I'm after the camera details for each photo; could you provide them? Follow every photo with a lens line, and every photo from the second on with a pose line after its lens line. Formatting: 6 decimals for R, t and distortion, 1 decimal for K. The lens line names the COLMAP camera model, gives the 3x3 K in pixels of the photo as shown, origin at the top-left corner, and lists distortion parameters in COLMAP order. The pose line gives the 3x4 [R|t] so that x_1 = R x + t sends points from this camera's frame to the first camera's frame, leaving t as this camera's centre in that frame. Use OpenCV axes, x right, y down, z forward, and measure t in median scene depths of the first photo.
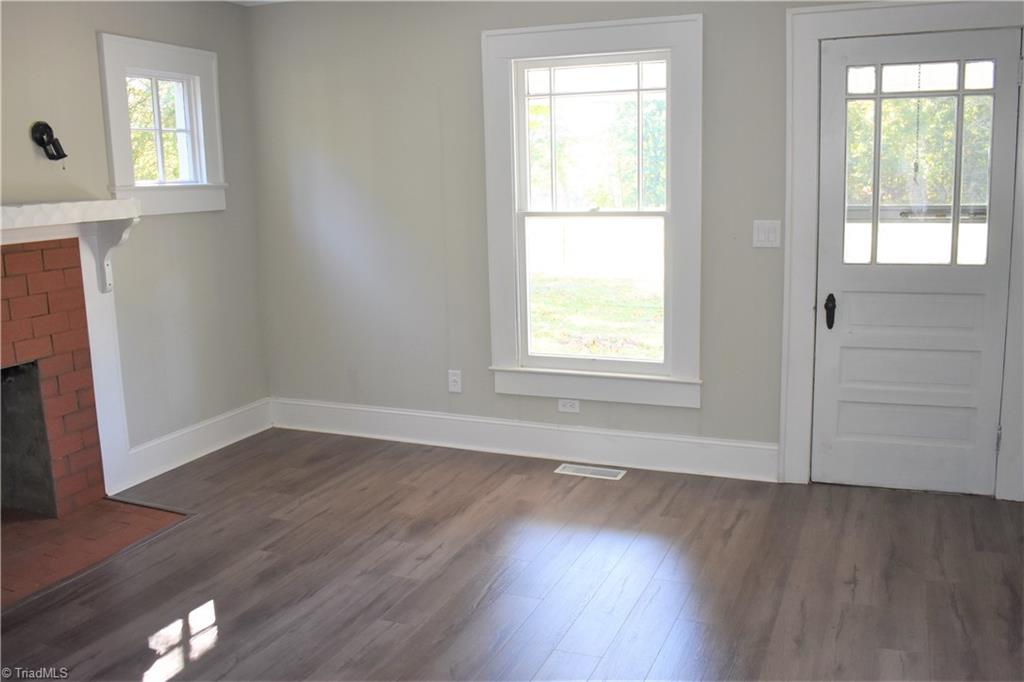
lens RADIAL K [[933.5, 0, 512.0], [0, 933.5, 341.0], [0, 0, 1]] dist [-0.080666, 0.004062]
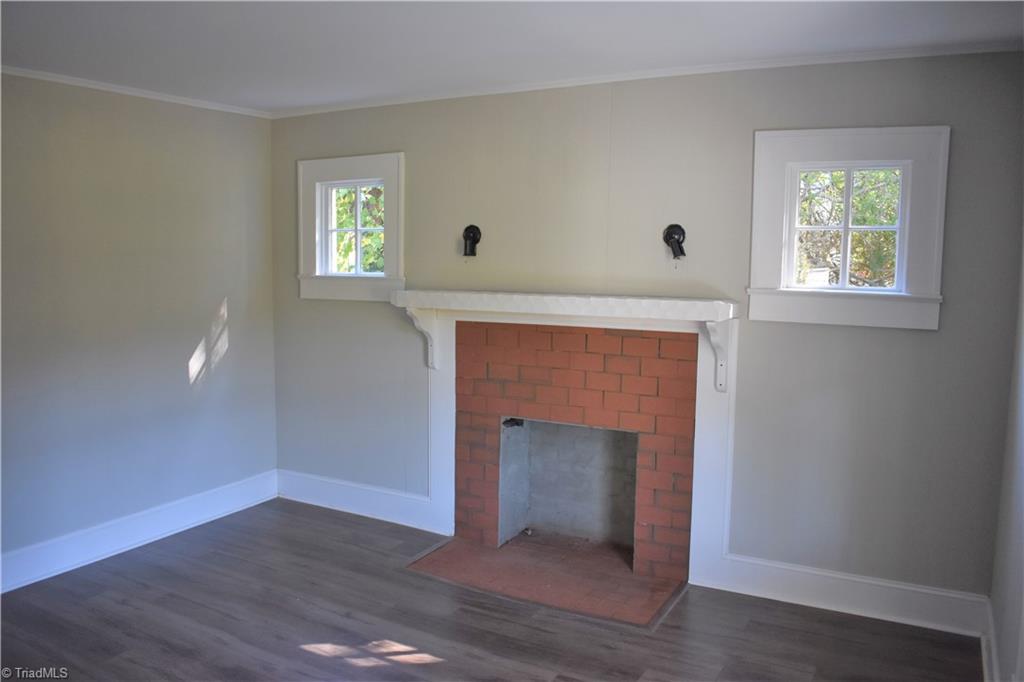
lens RADIAL K [[801.2, 0, 512.0], [0, 801.2, 341.0], [0, 0, 1]] dist [-0.088786, 0.008388]
pose [[-0.116777, 0.126485, -0.985071, 0.447326], [-0.185095, 0.971708, 0.146711, -0.198867], [0.975758, 0.199465, -0.090061, 0.876688]]
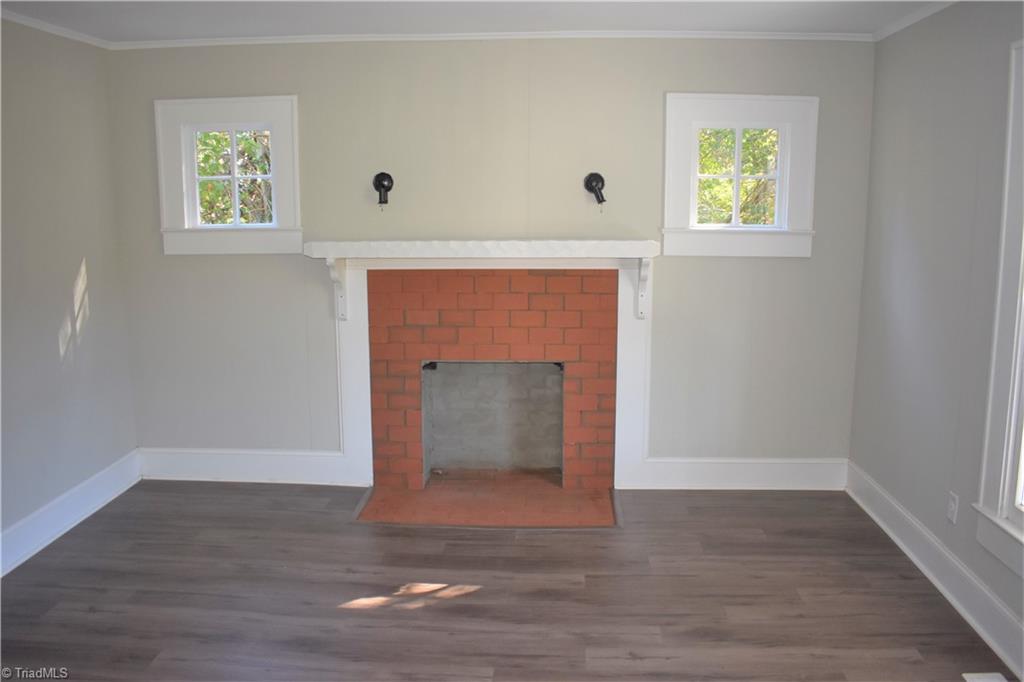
lens RADIAL K [[843.8, 0, 512.0], [0, 843.8, 341.0], [0, 0, 1]] dist [-0.099112, 0.018002]
pose [[0.332680, 0.181675, -0.925375, 0.507215], [-0.175155, 0.976098, 0.128664, -0.138869], [0.926631, 0.119280, 0.356549, 0.494324]]
